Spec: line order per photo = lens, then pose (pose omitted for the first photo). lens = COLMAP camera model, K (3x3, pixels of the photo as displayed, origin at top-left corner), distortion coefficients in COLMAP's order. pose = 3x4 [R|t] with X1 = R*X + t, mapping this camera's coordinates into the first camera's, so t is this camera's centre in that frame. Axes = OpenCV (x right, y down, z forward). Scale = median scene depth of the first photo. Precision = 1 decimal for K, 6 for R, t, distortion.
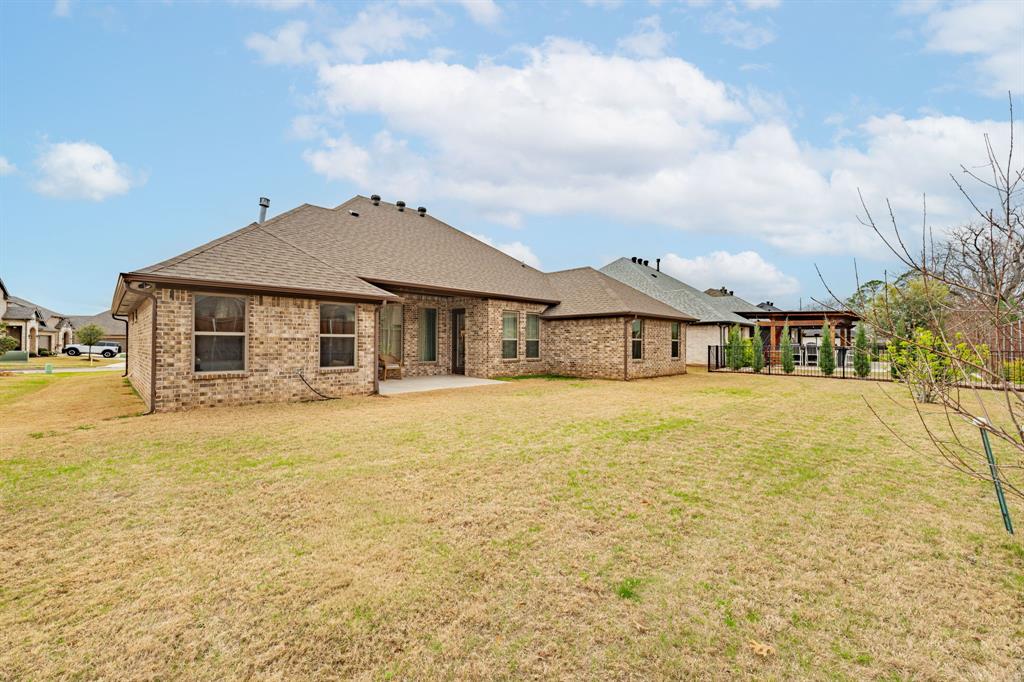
lens RADIAL K [[431.8, 0, 515.5], [0, 431.8, 331.0], [0, 0, 1]] dist [-0.017555, -0.000145]
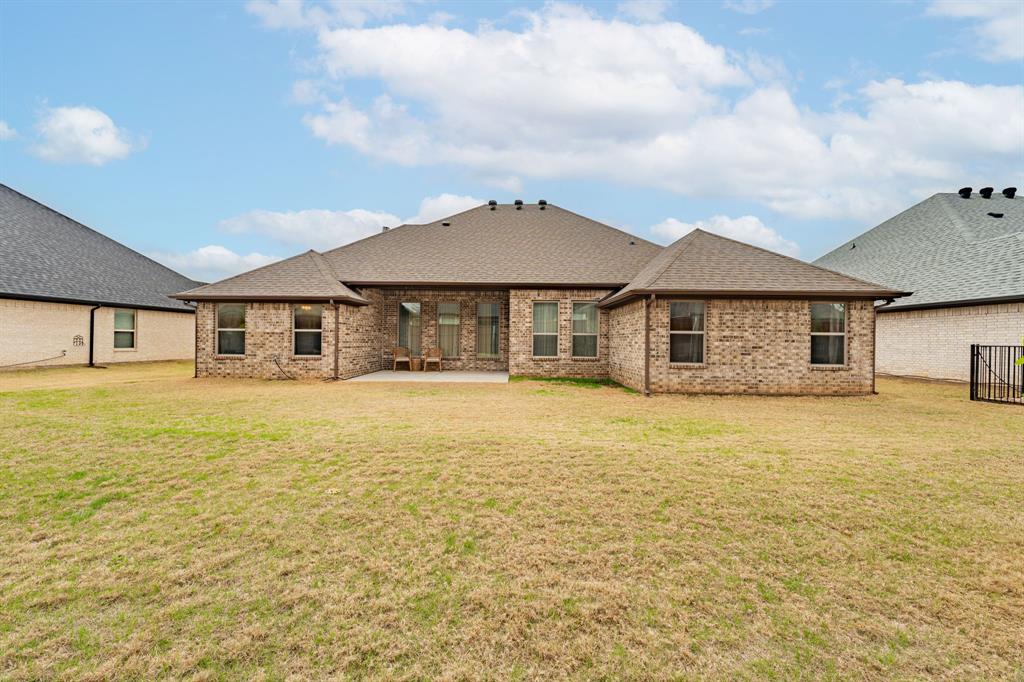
lens RADIAL K [[431.8, 0, 515.5], [0, 431.8, 331.0], [0, 0, 1]] dist [-0.017555, -0.000145]
pose [[0.675630, -0.013732, -0.737113, 0.896083], [0.013760, 0.999887, -0.006015, 0.027398], [0.737112, -0.006079, 0.675743, 0.577920]]
